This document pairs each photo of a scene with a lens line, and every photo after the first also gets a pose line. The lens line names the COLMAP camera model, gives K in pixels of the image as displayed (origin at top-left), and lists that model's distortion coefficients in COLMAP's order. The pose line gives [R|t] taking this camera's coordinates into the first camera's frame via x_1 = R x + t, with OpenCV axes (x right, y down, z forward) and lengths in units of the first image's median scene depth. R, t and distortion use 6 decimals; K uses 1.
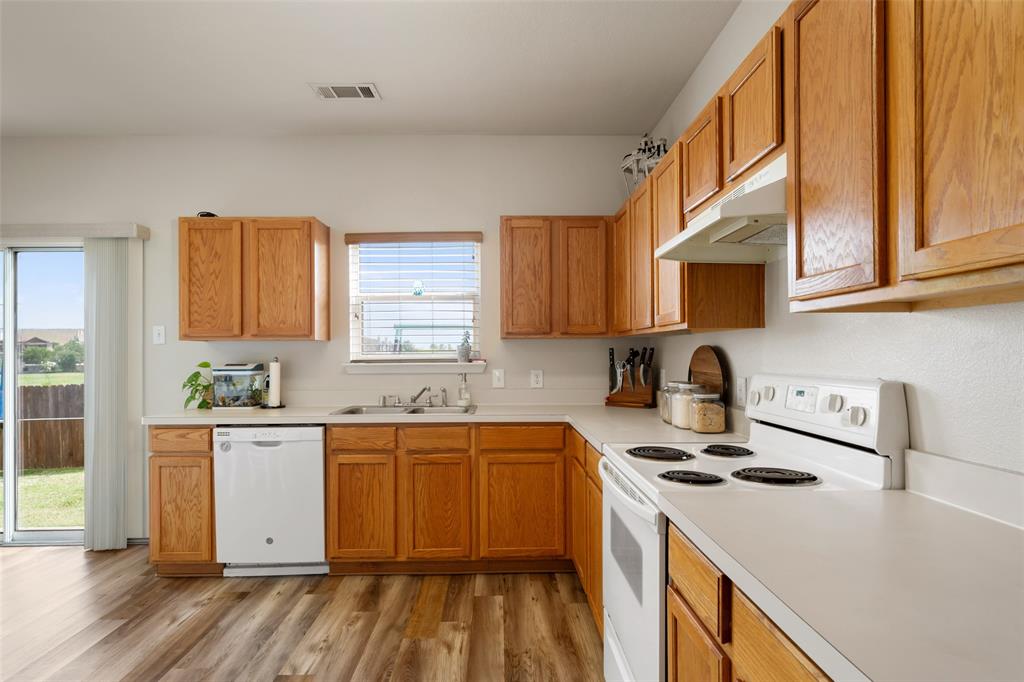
lens RADIAL K [[568.9, 0, 511.5], [0, 568.9, 347.5], [0, 0, 1]] dist [0.000560, -0.000114]
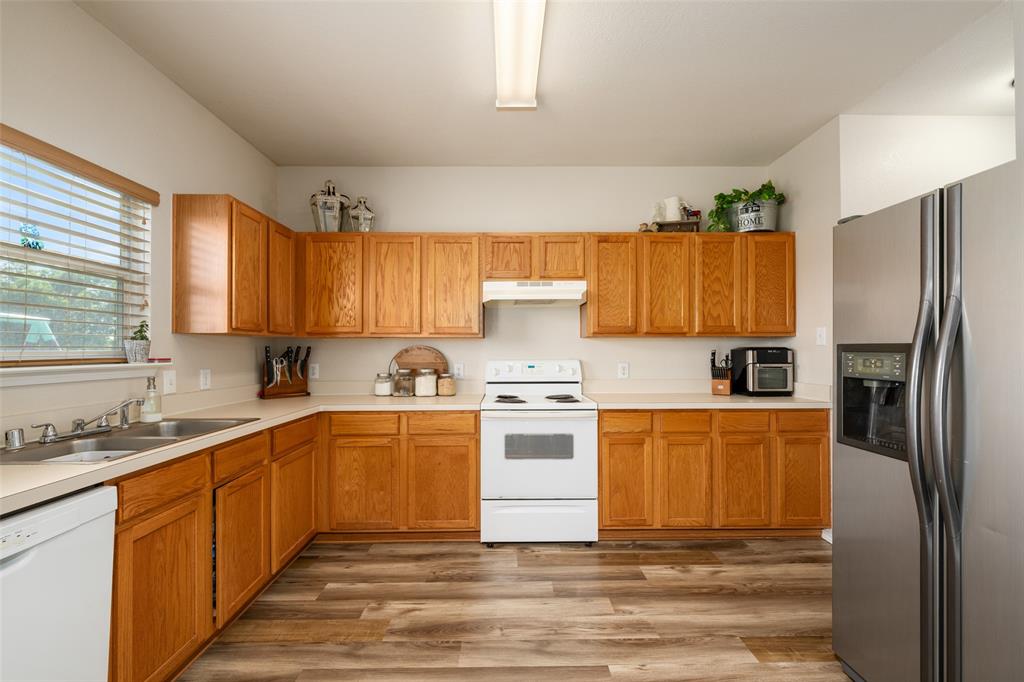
lens RADIAL K [[410.7, 0, 512.0], [0, 410.7, 341.0], [0, 0, 1]] dist [0.002017, 0.000197]
pose [[-0.001802, 0.029495, 0.999563, -0.785448], [-0.006612, 0.999543, -0.029506, 0.013714], [-0.999977, -0.006663, -0.001606, 0.673555]]
